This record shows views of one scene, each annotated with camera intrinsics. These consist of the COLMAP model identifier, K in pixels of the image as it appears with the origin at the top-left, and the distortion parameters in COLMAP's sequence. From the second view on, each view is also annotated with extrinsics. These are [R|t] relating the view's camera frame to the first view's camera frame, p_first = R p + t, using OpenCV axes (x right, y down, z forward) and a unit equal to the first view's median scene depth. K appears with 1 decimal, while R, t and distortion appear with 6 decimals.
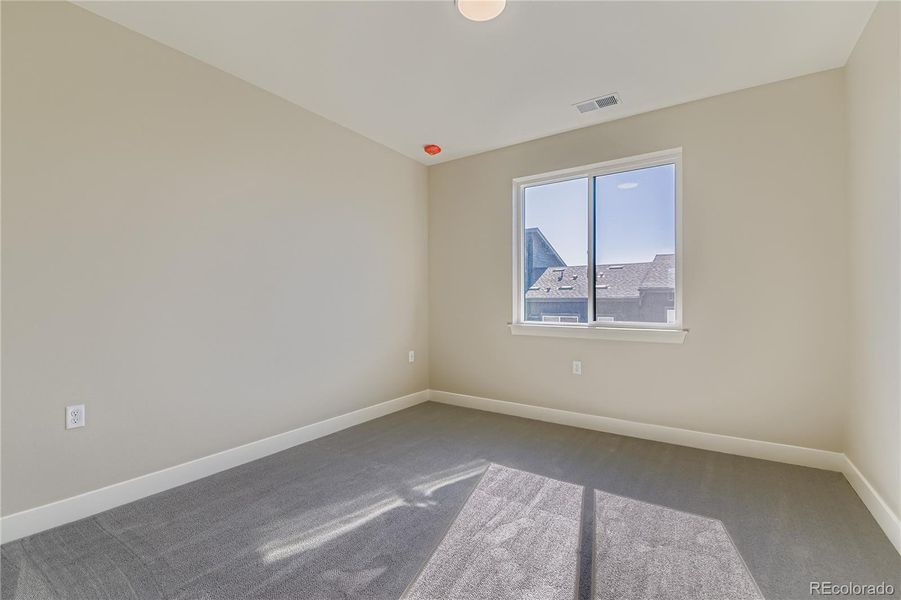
lens RADIAL K [[385.5, 0, 452.2], [0, 385.5, 302.3], [0, 0, 1]] dist [-0.001126, -0.000092]
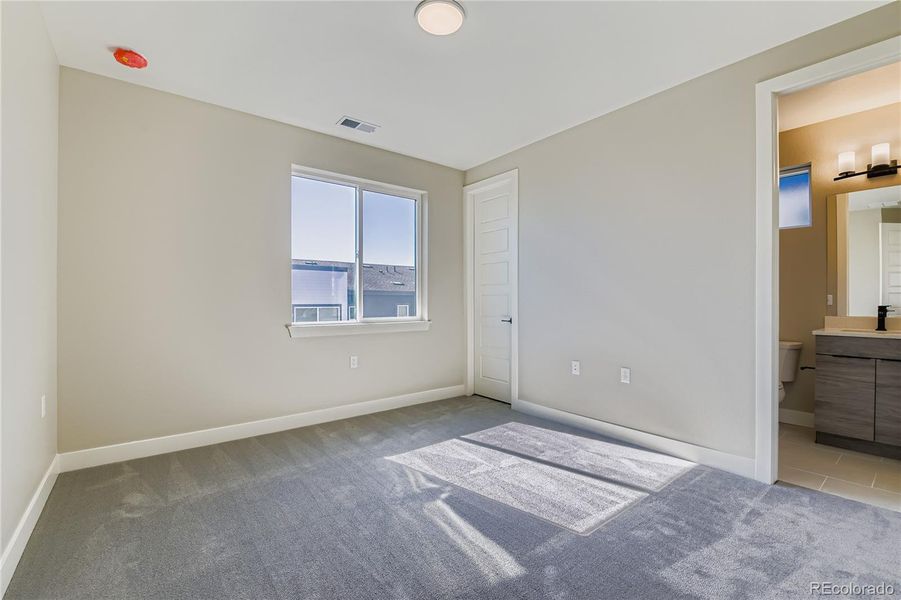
lens RADIAL K [[406.5, 0, 450.3], [0, 406.5, 298.7], [0, 0, 1]] dist [0.000772, 0.000011]
pose [[0.306327, 0.006113, 0.951907, -1.023866], [0.005548, 0.999951, -0.008207, 0.006531], [-0.951910, 0.007795, 0.306278, 0.590361]]
